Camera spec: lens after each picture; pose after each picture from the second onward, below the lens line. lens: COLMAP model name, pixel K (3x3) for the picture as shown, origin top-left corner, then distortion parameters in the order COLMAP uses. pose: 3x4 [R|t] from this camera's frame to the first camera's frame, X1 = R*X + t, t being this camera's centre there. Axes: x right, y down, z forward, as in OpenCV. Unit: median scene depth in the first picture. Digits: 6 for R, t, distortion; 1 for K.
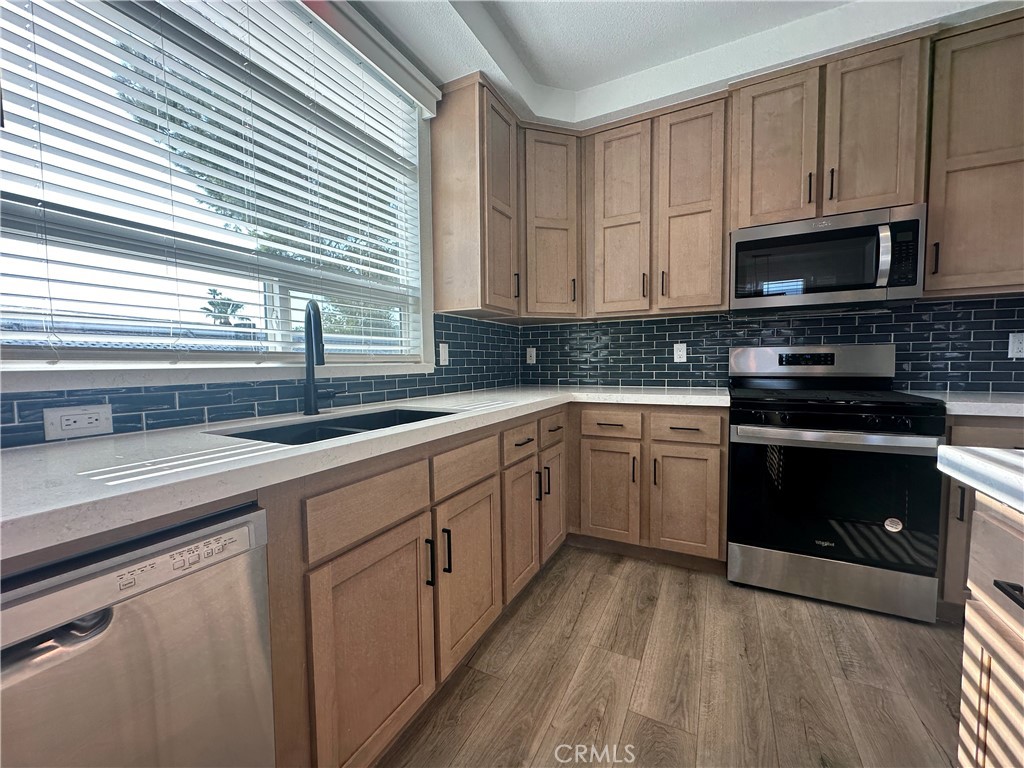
lens RADIAL K [[409.1, 0, 510.7], [0, 409.1, 384.6], [0, 0, 1]] dist [-0.004561, 0.000520]
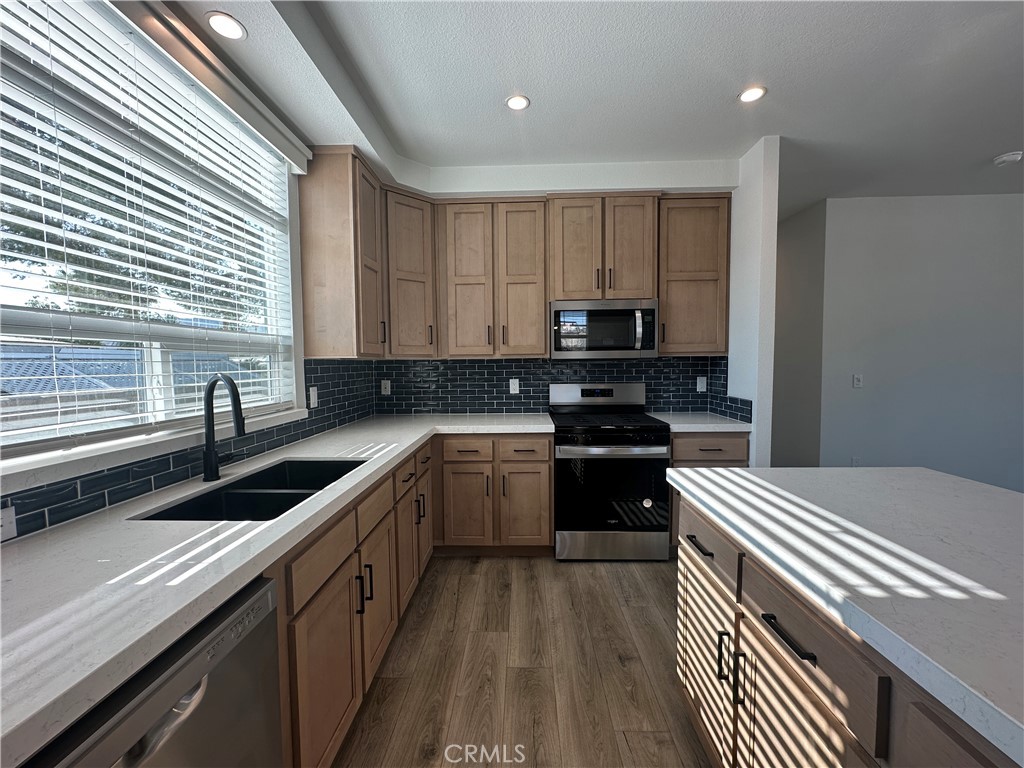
lens RADIAL K [[409.1, 0, 513.3], [0, 409.1, 384.6], [0, 0, 1]] dist [-0.004561, 0.000520]
pose [[0.900476, -0.019702, 0.434459, -0.179314], [0.023234, 0.999726, -0.002819, -0.104587], [-0.434284, 0.012632, 0.900687, -0.178507]]
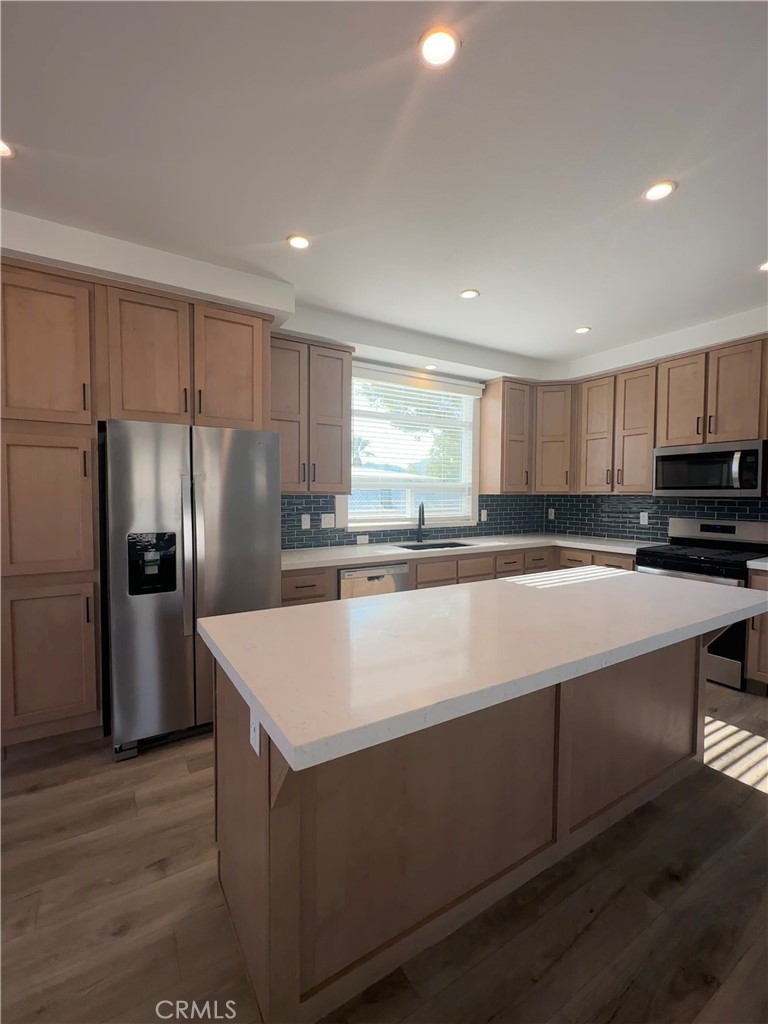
lens RADIAL K [[451.7, 0, 377.0], [0, 451.7, 511.9], [0, 0, 1]] dist [-0.015639, 0.002947]
pose [[0.852205, 0.036607, -0.521925, 0.576363], [-0.041447, 0.999138, 0.002402, -0.085142], [0.521563, 0.019585, 0.852988, -1.188094]]
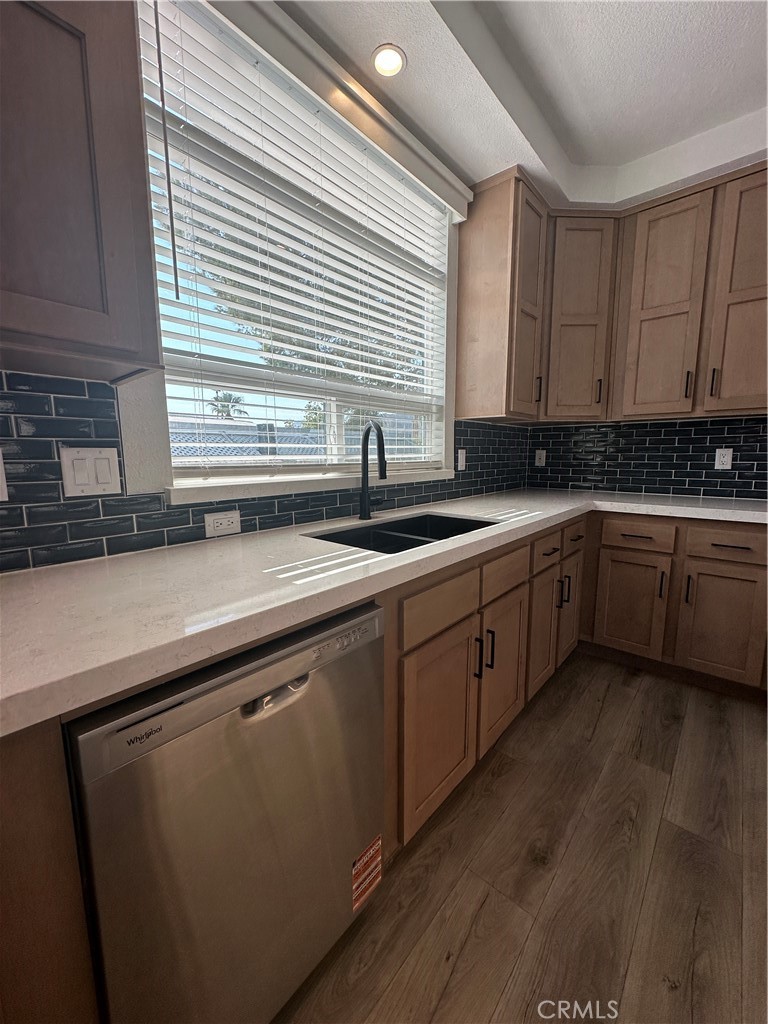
lens RADIAL K [[409.1, 0, 380.8], [0, 409.1, 512.1], [0, 0, 1]] dist [-0.004561, 0.000520]
pose [[0.969494, 0.042027, -0.241483, -0.120952], [-0.020128, 0.995514, 0.092451, -0.038581], [0.244286, -0.084770, 0.965991, -0.072575]]
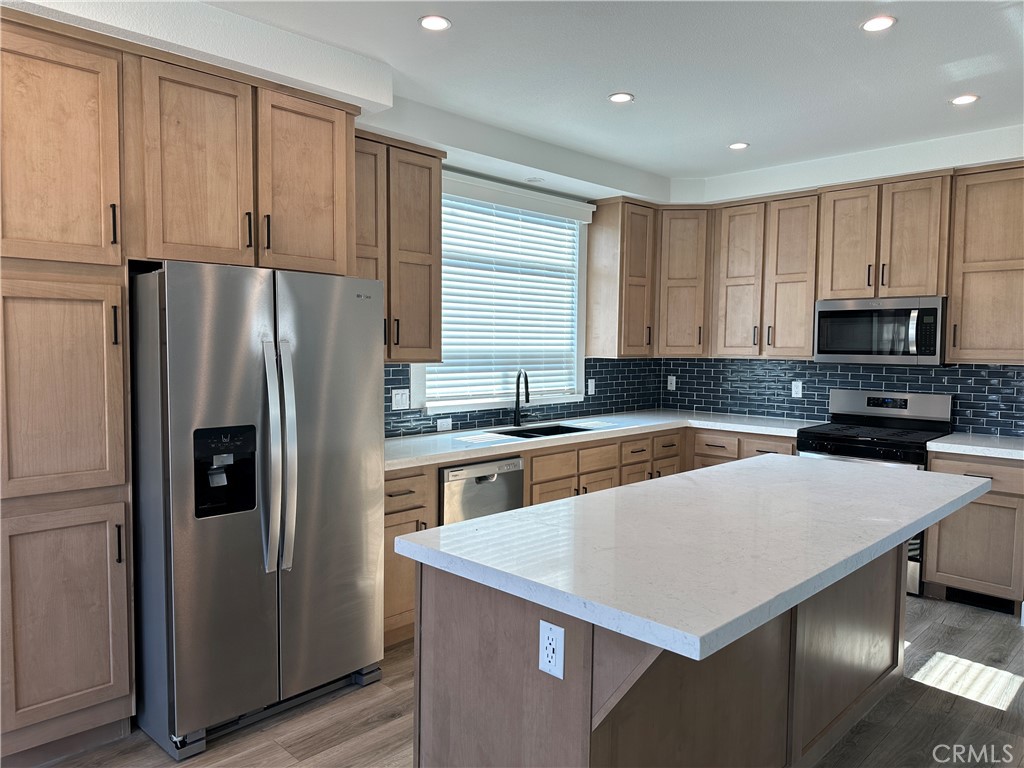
lens RADIAL K [[724.3, 0, 494.6], [0, 724.3, 387.1], [0, 0, 1]] dist [0.023607, -0.046155]
pose [[0.949057, 0.037882, -0.312818, 0.326323], [-0.034979, 0.999277, 0.014890, -0.111504], [0.313156, -0.003189, 0.949696, -1.591458]]
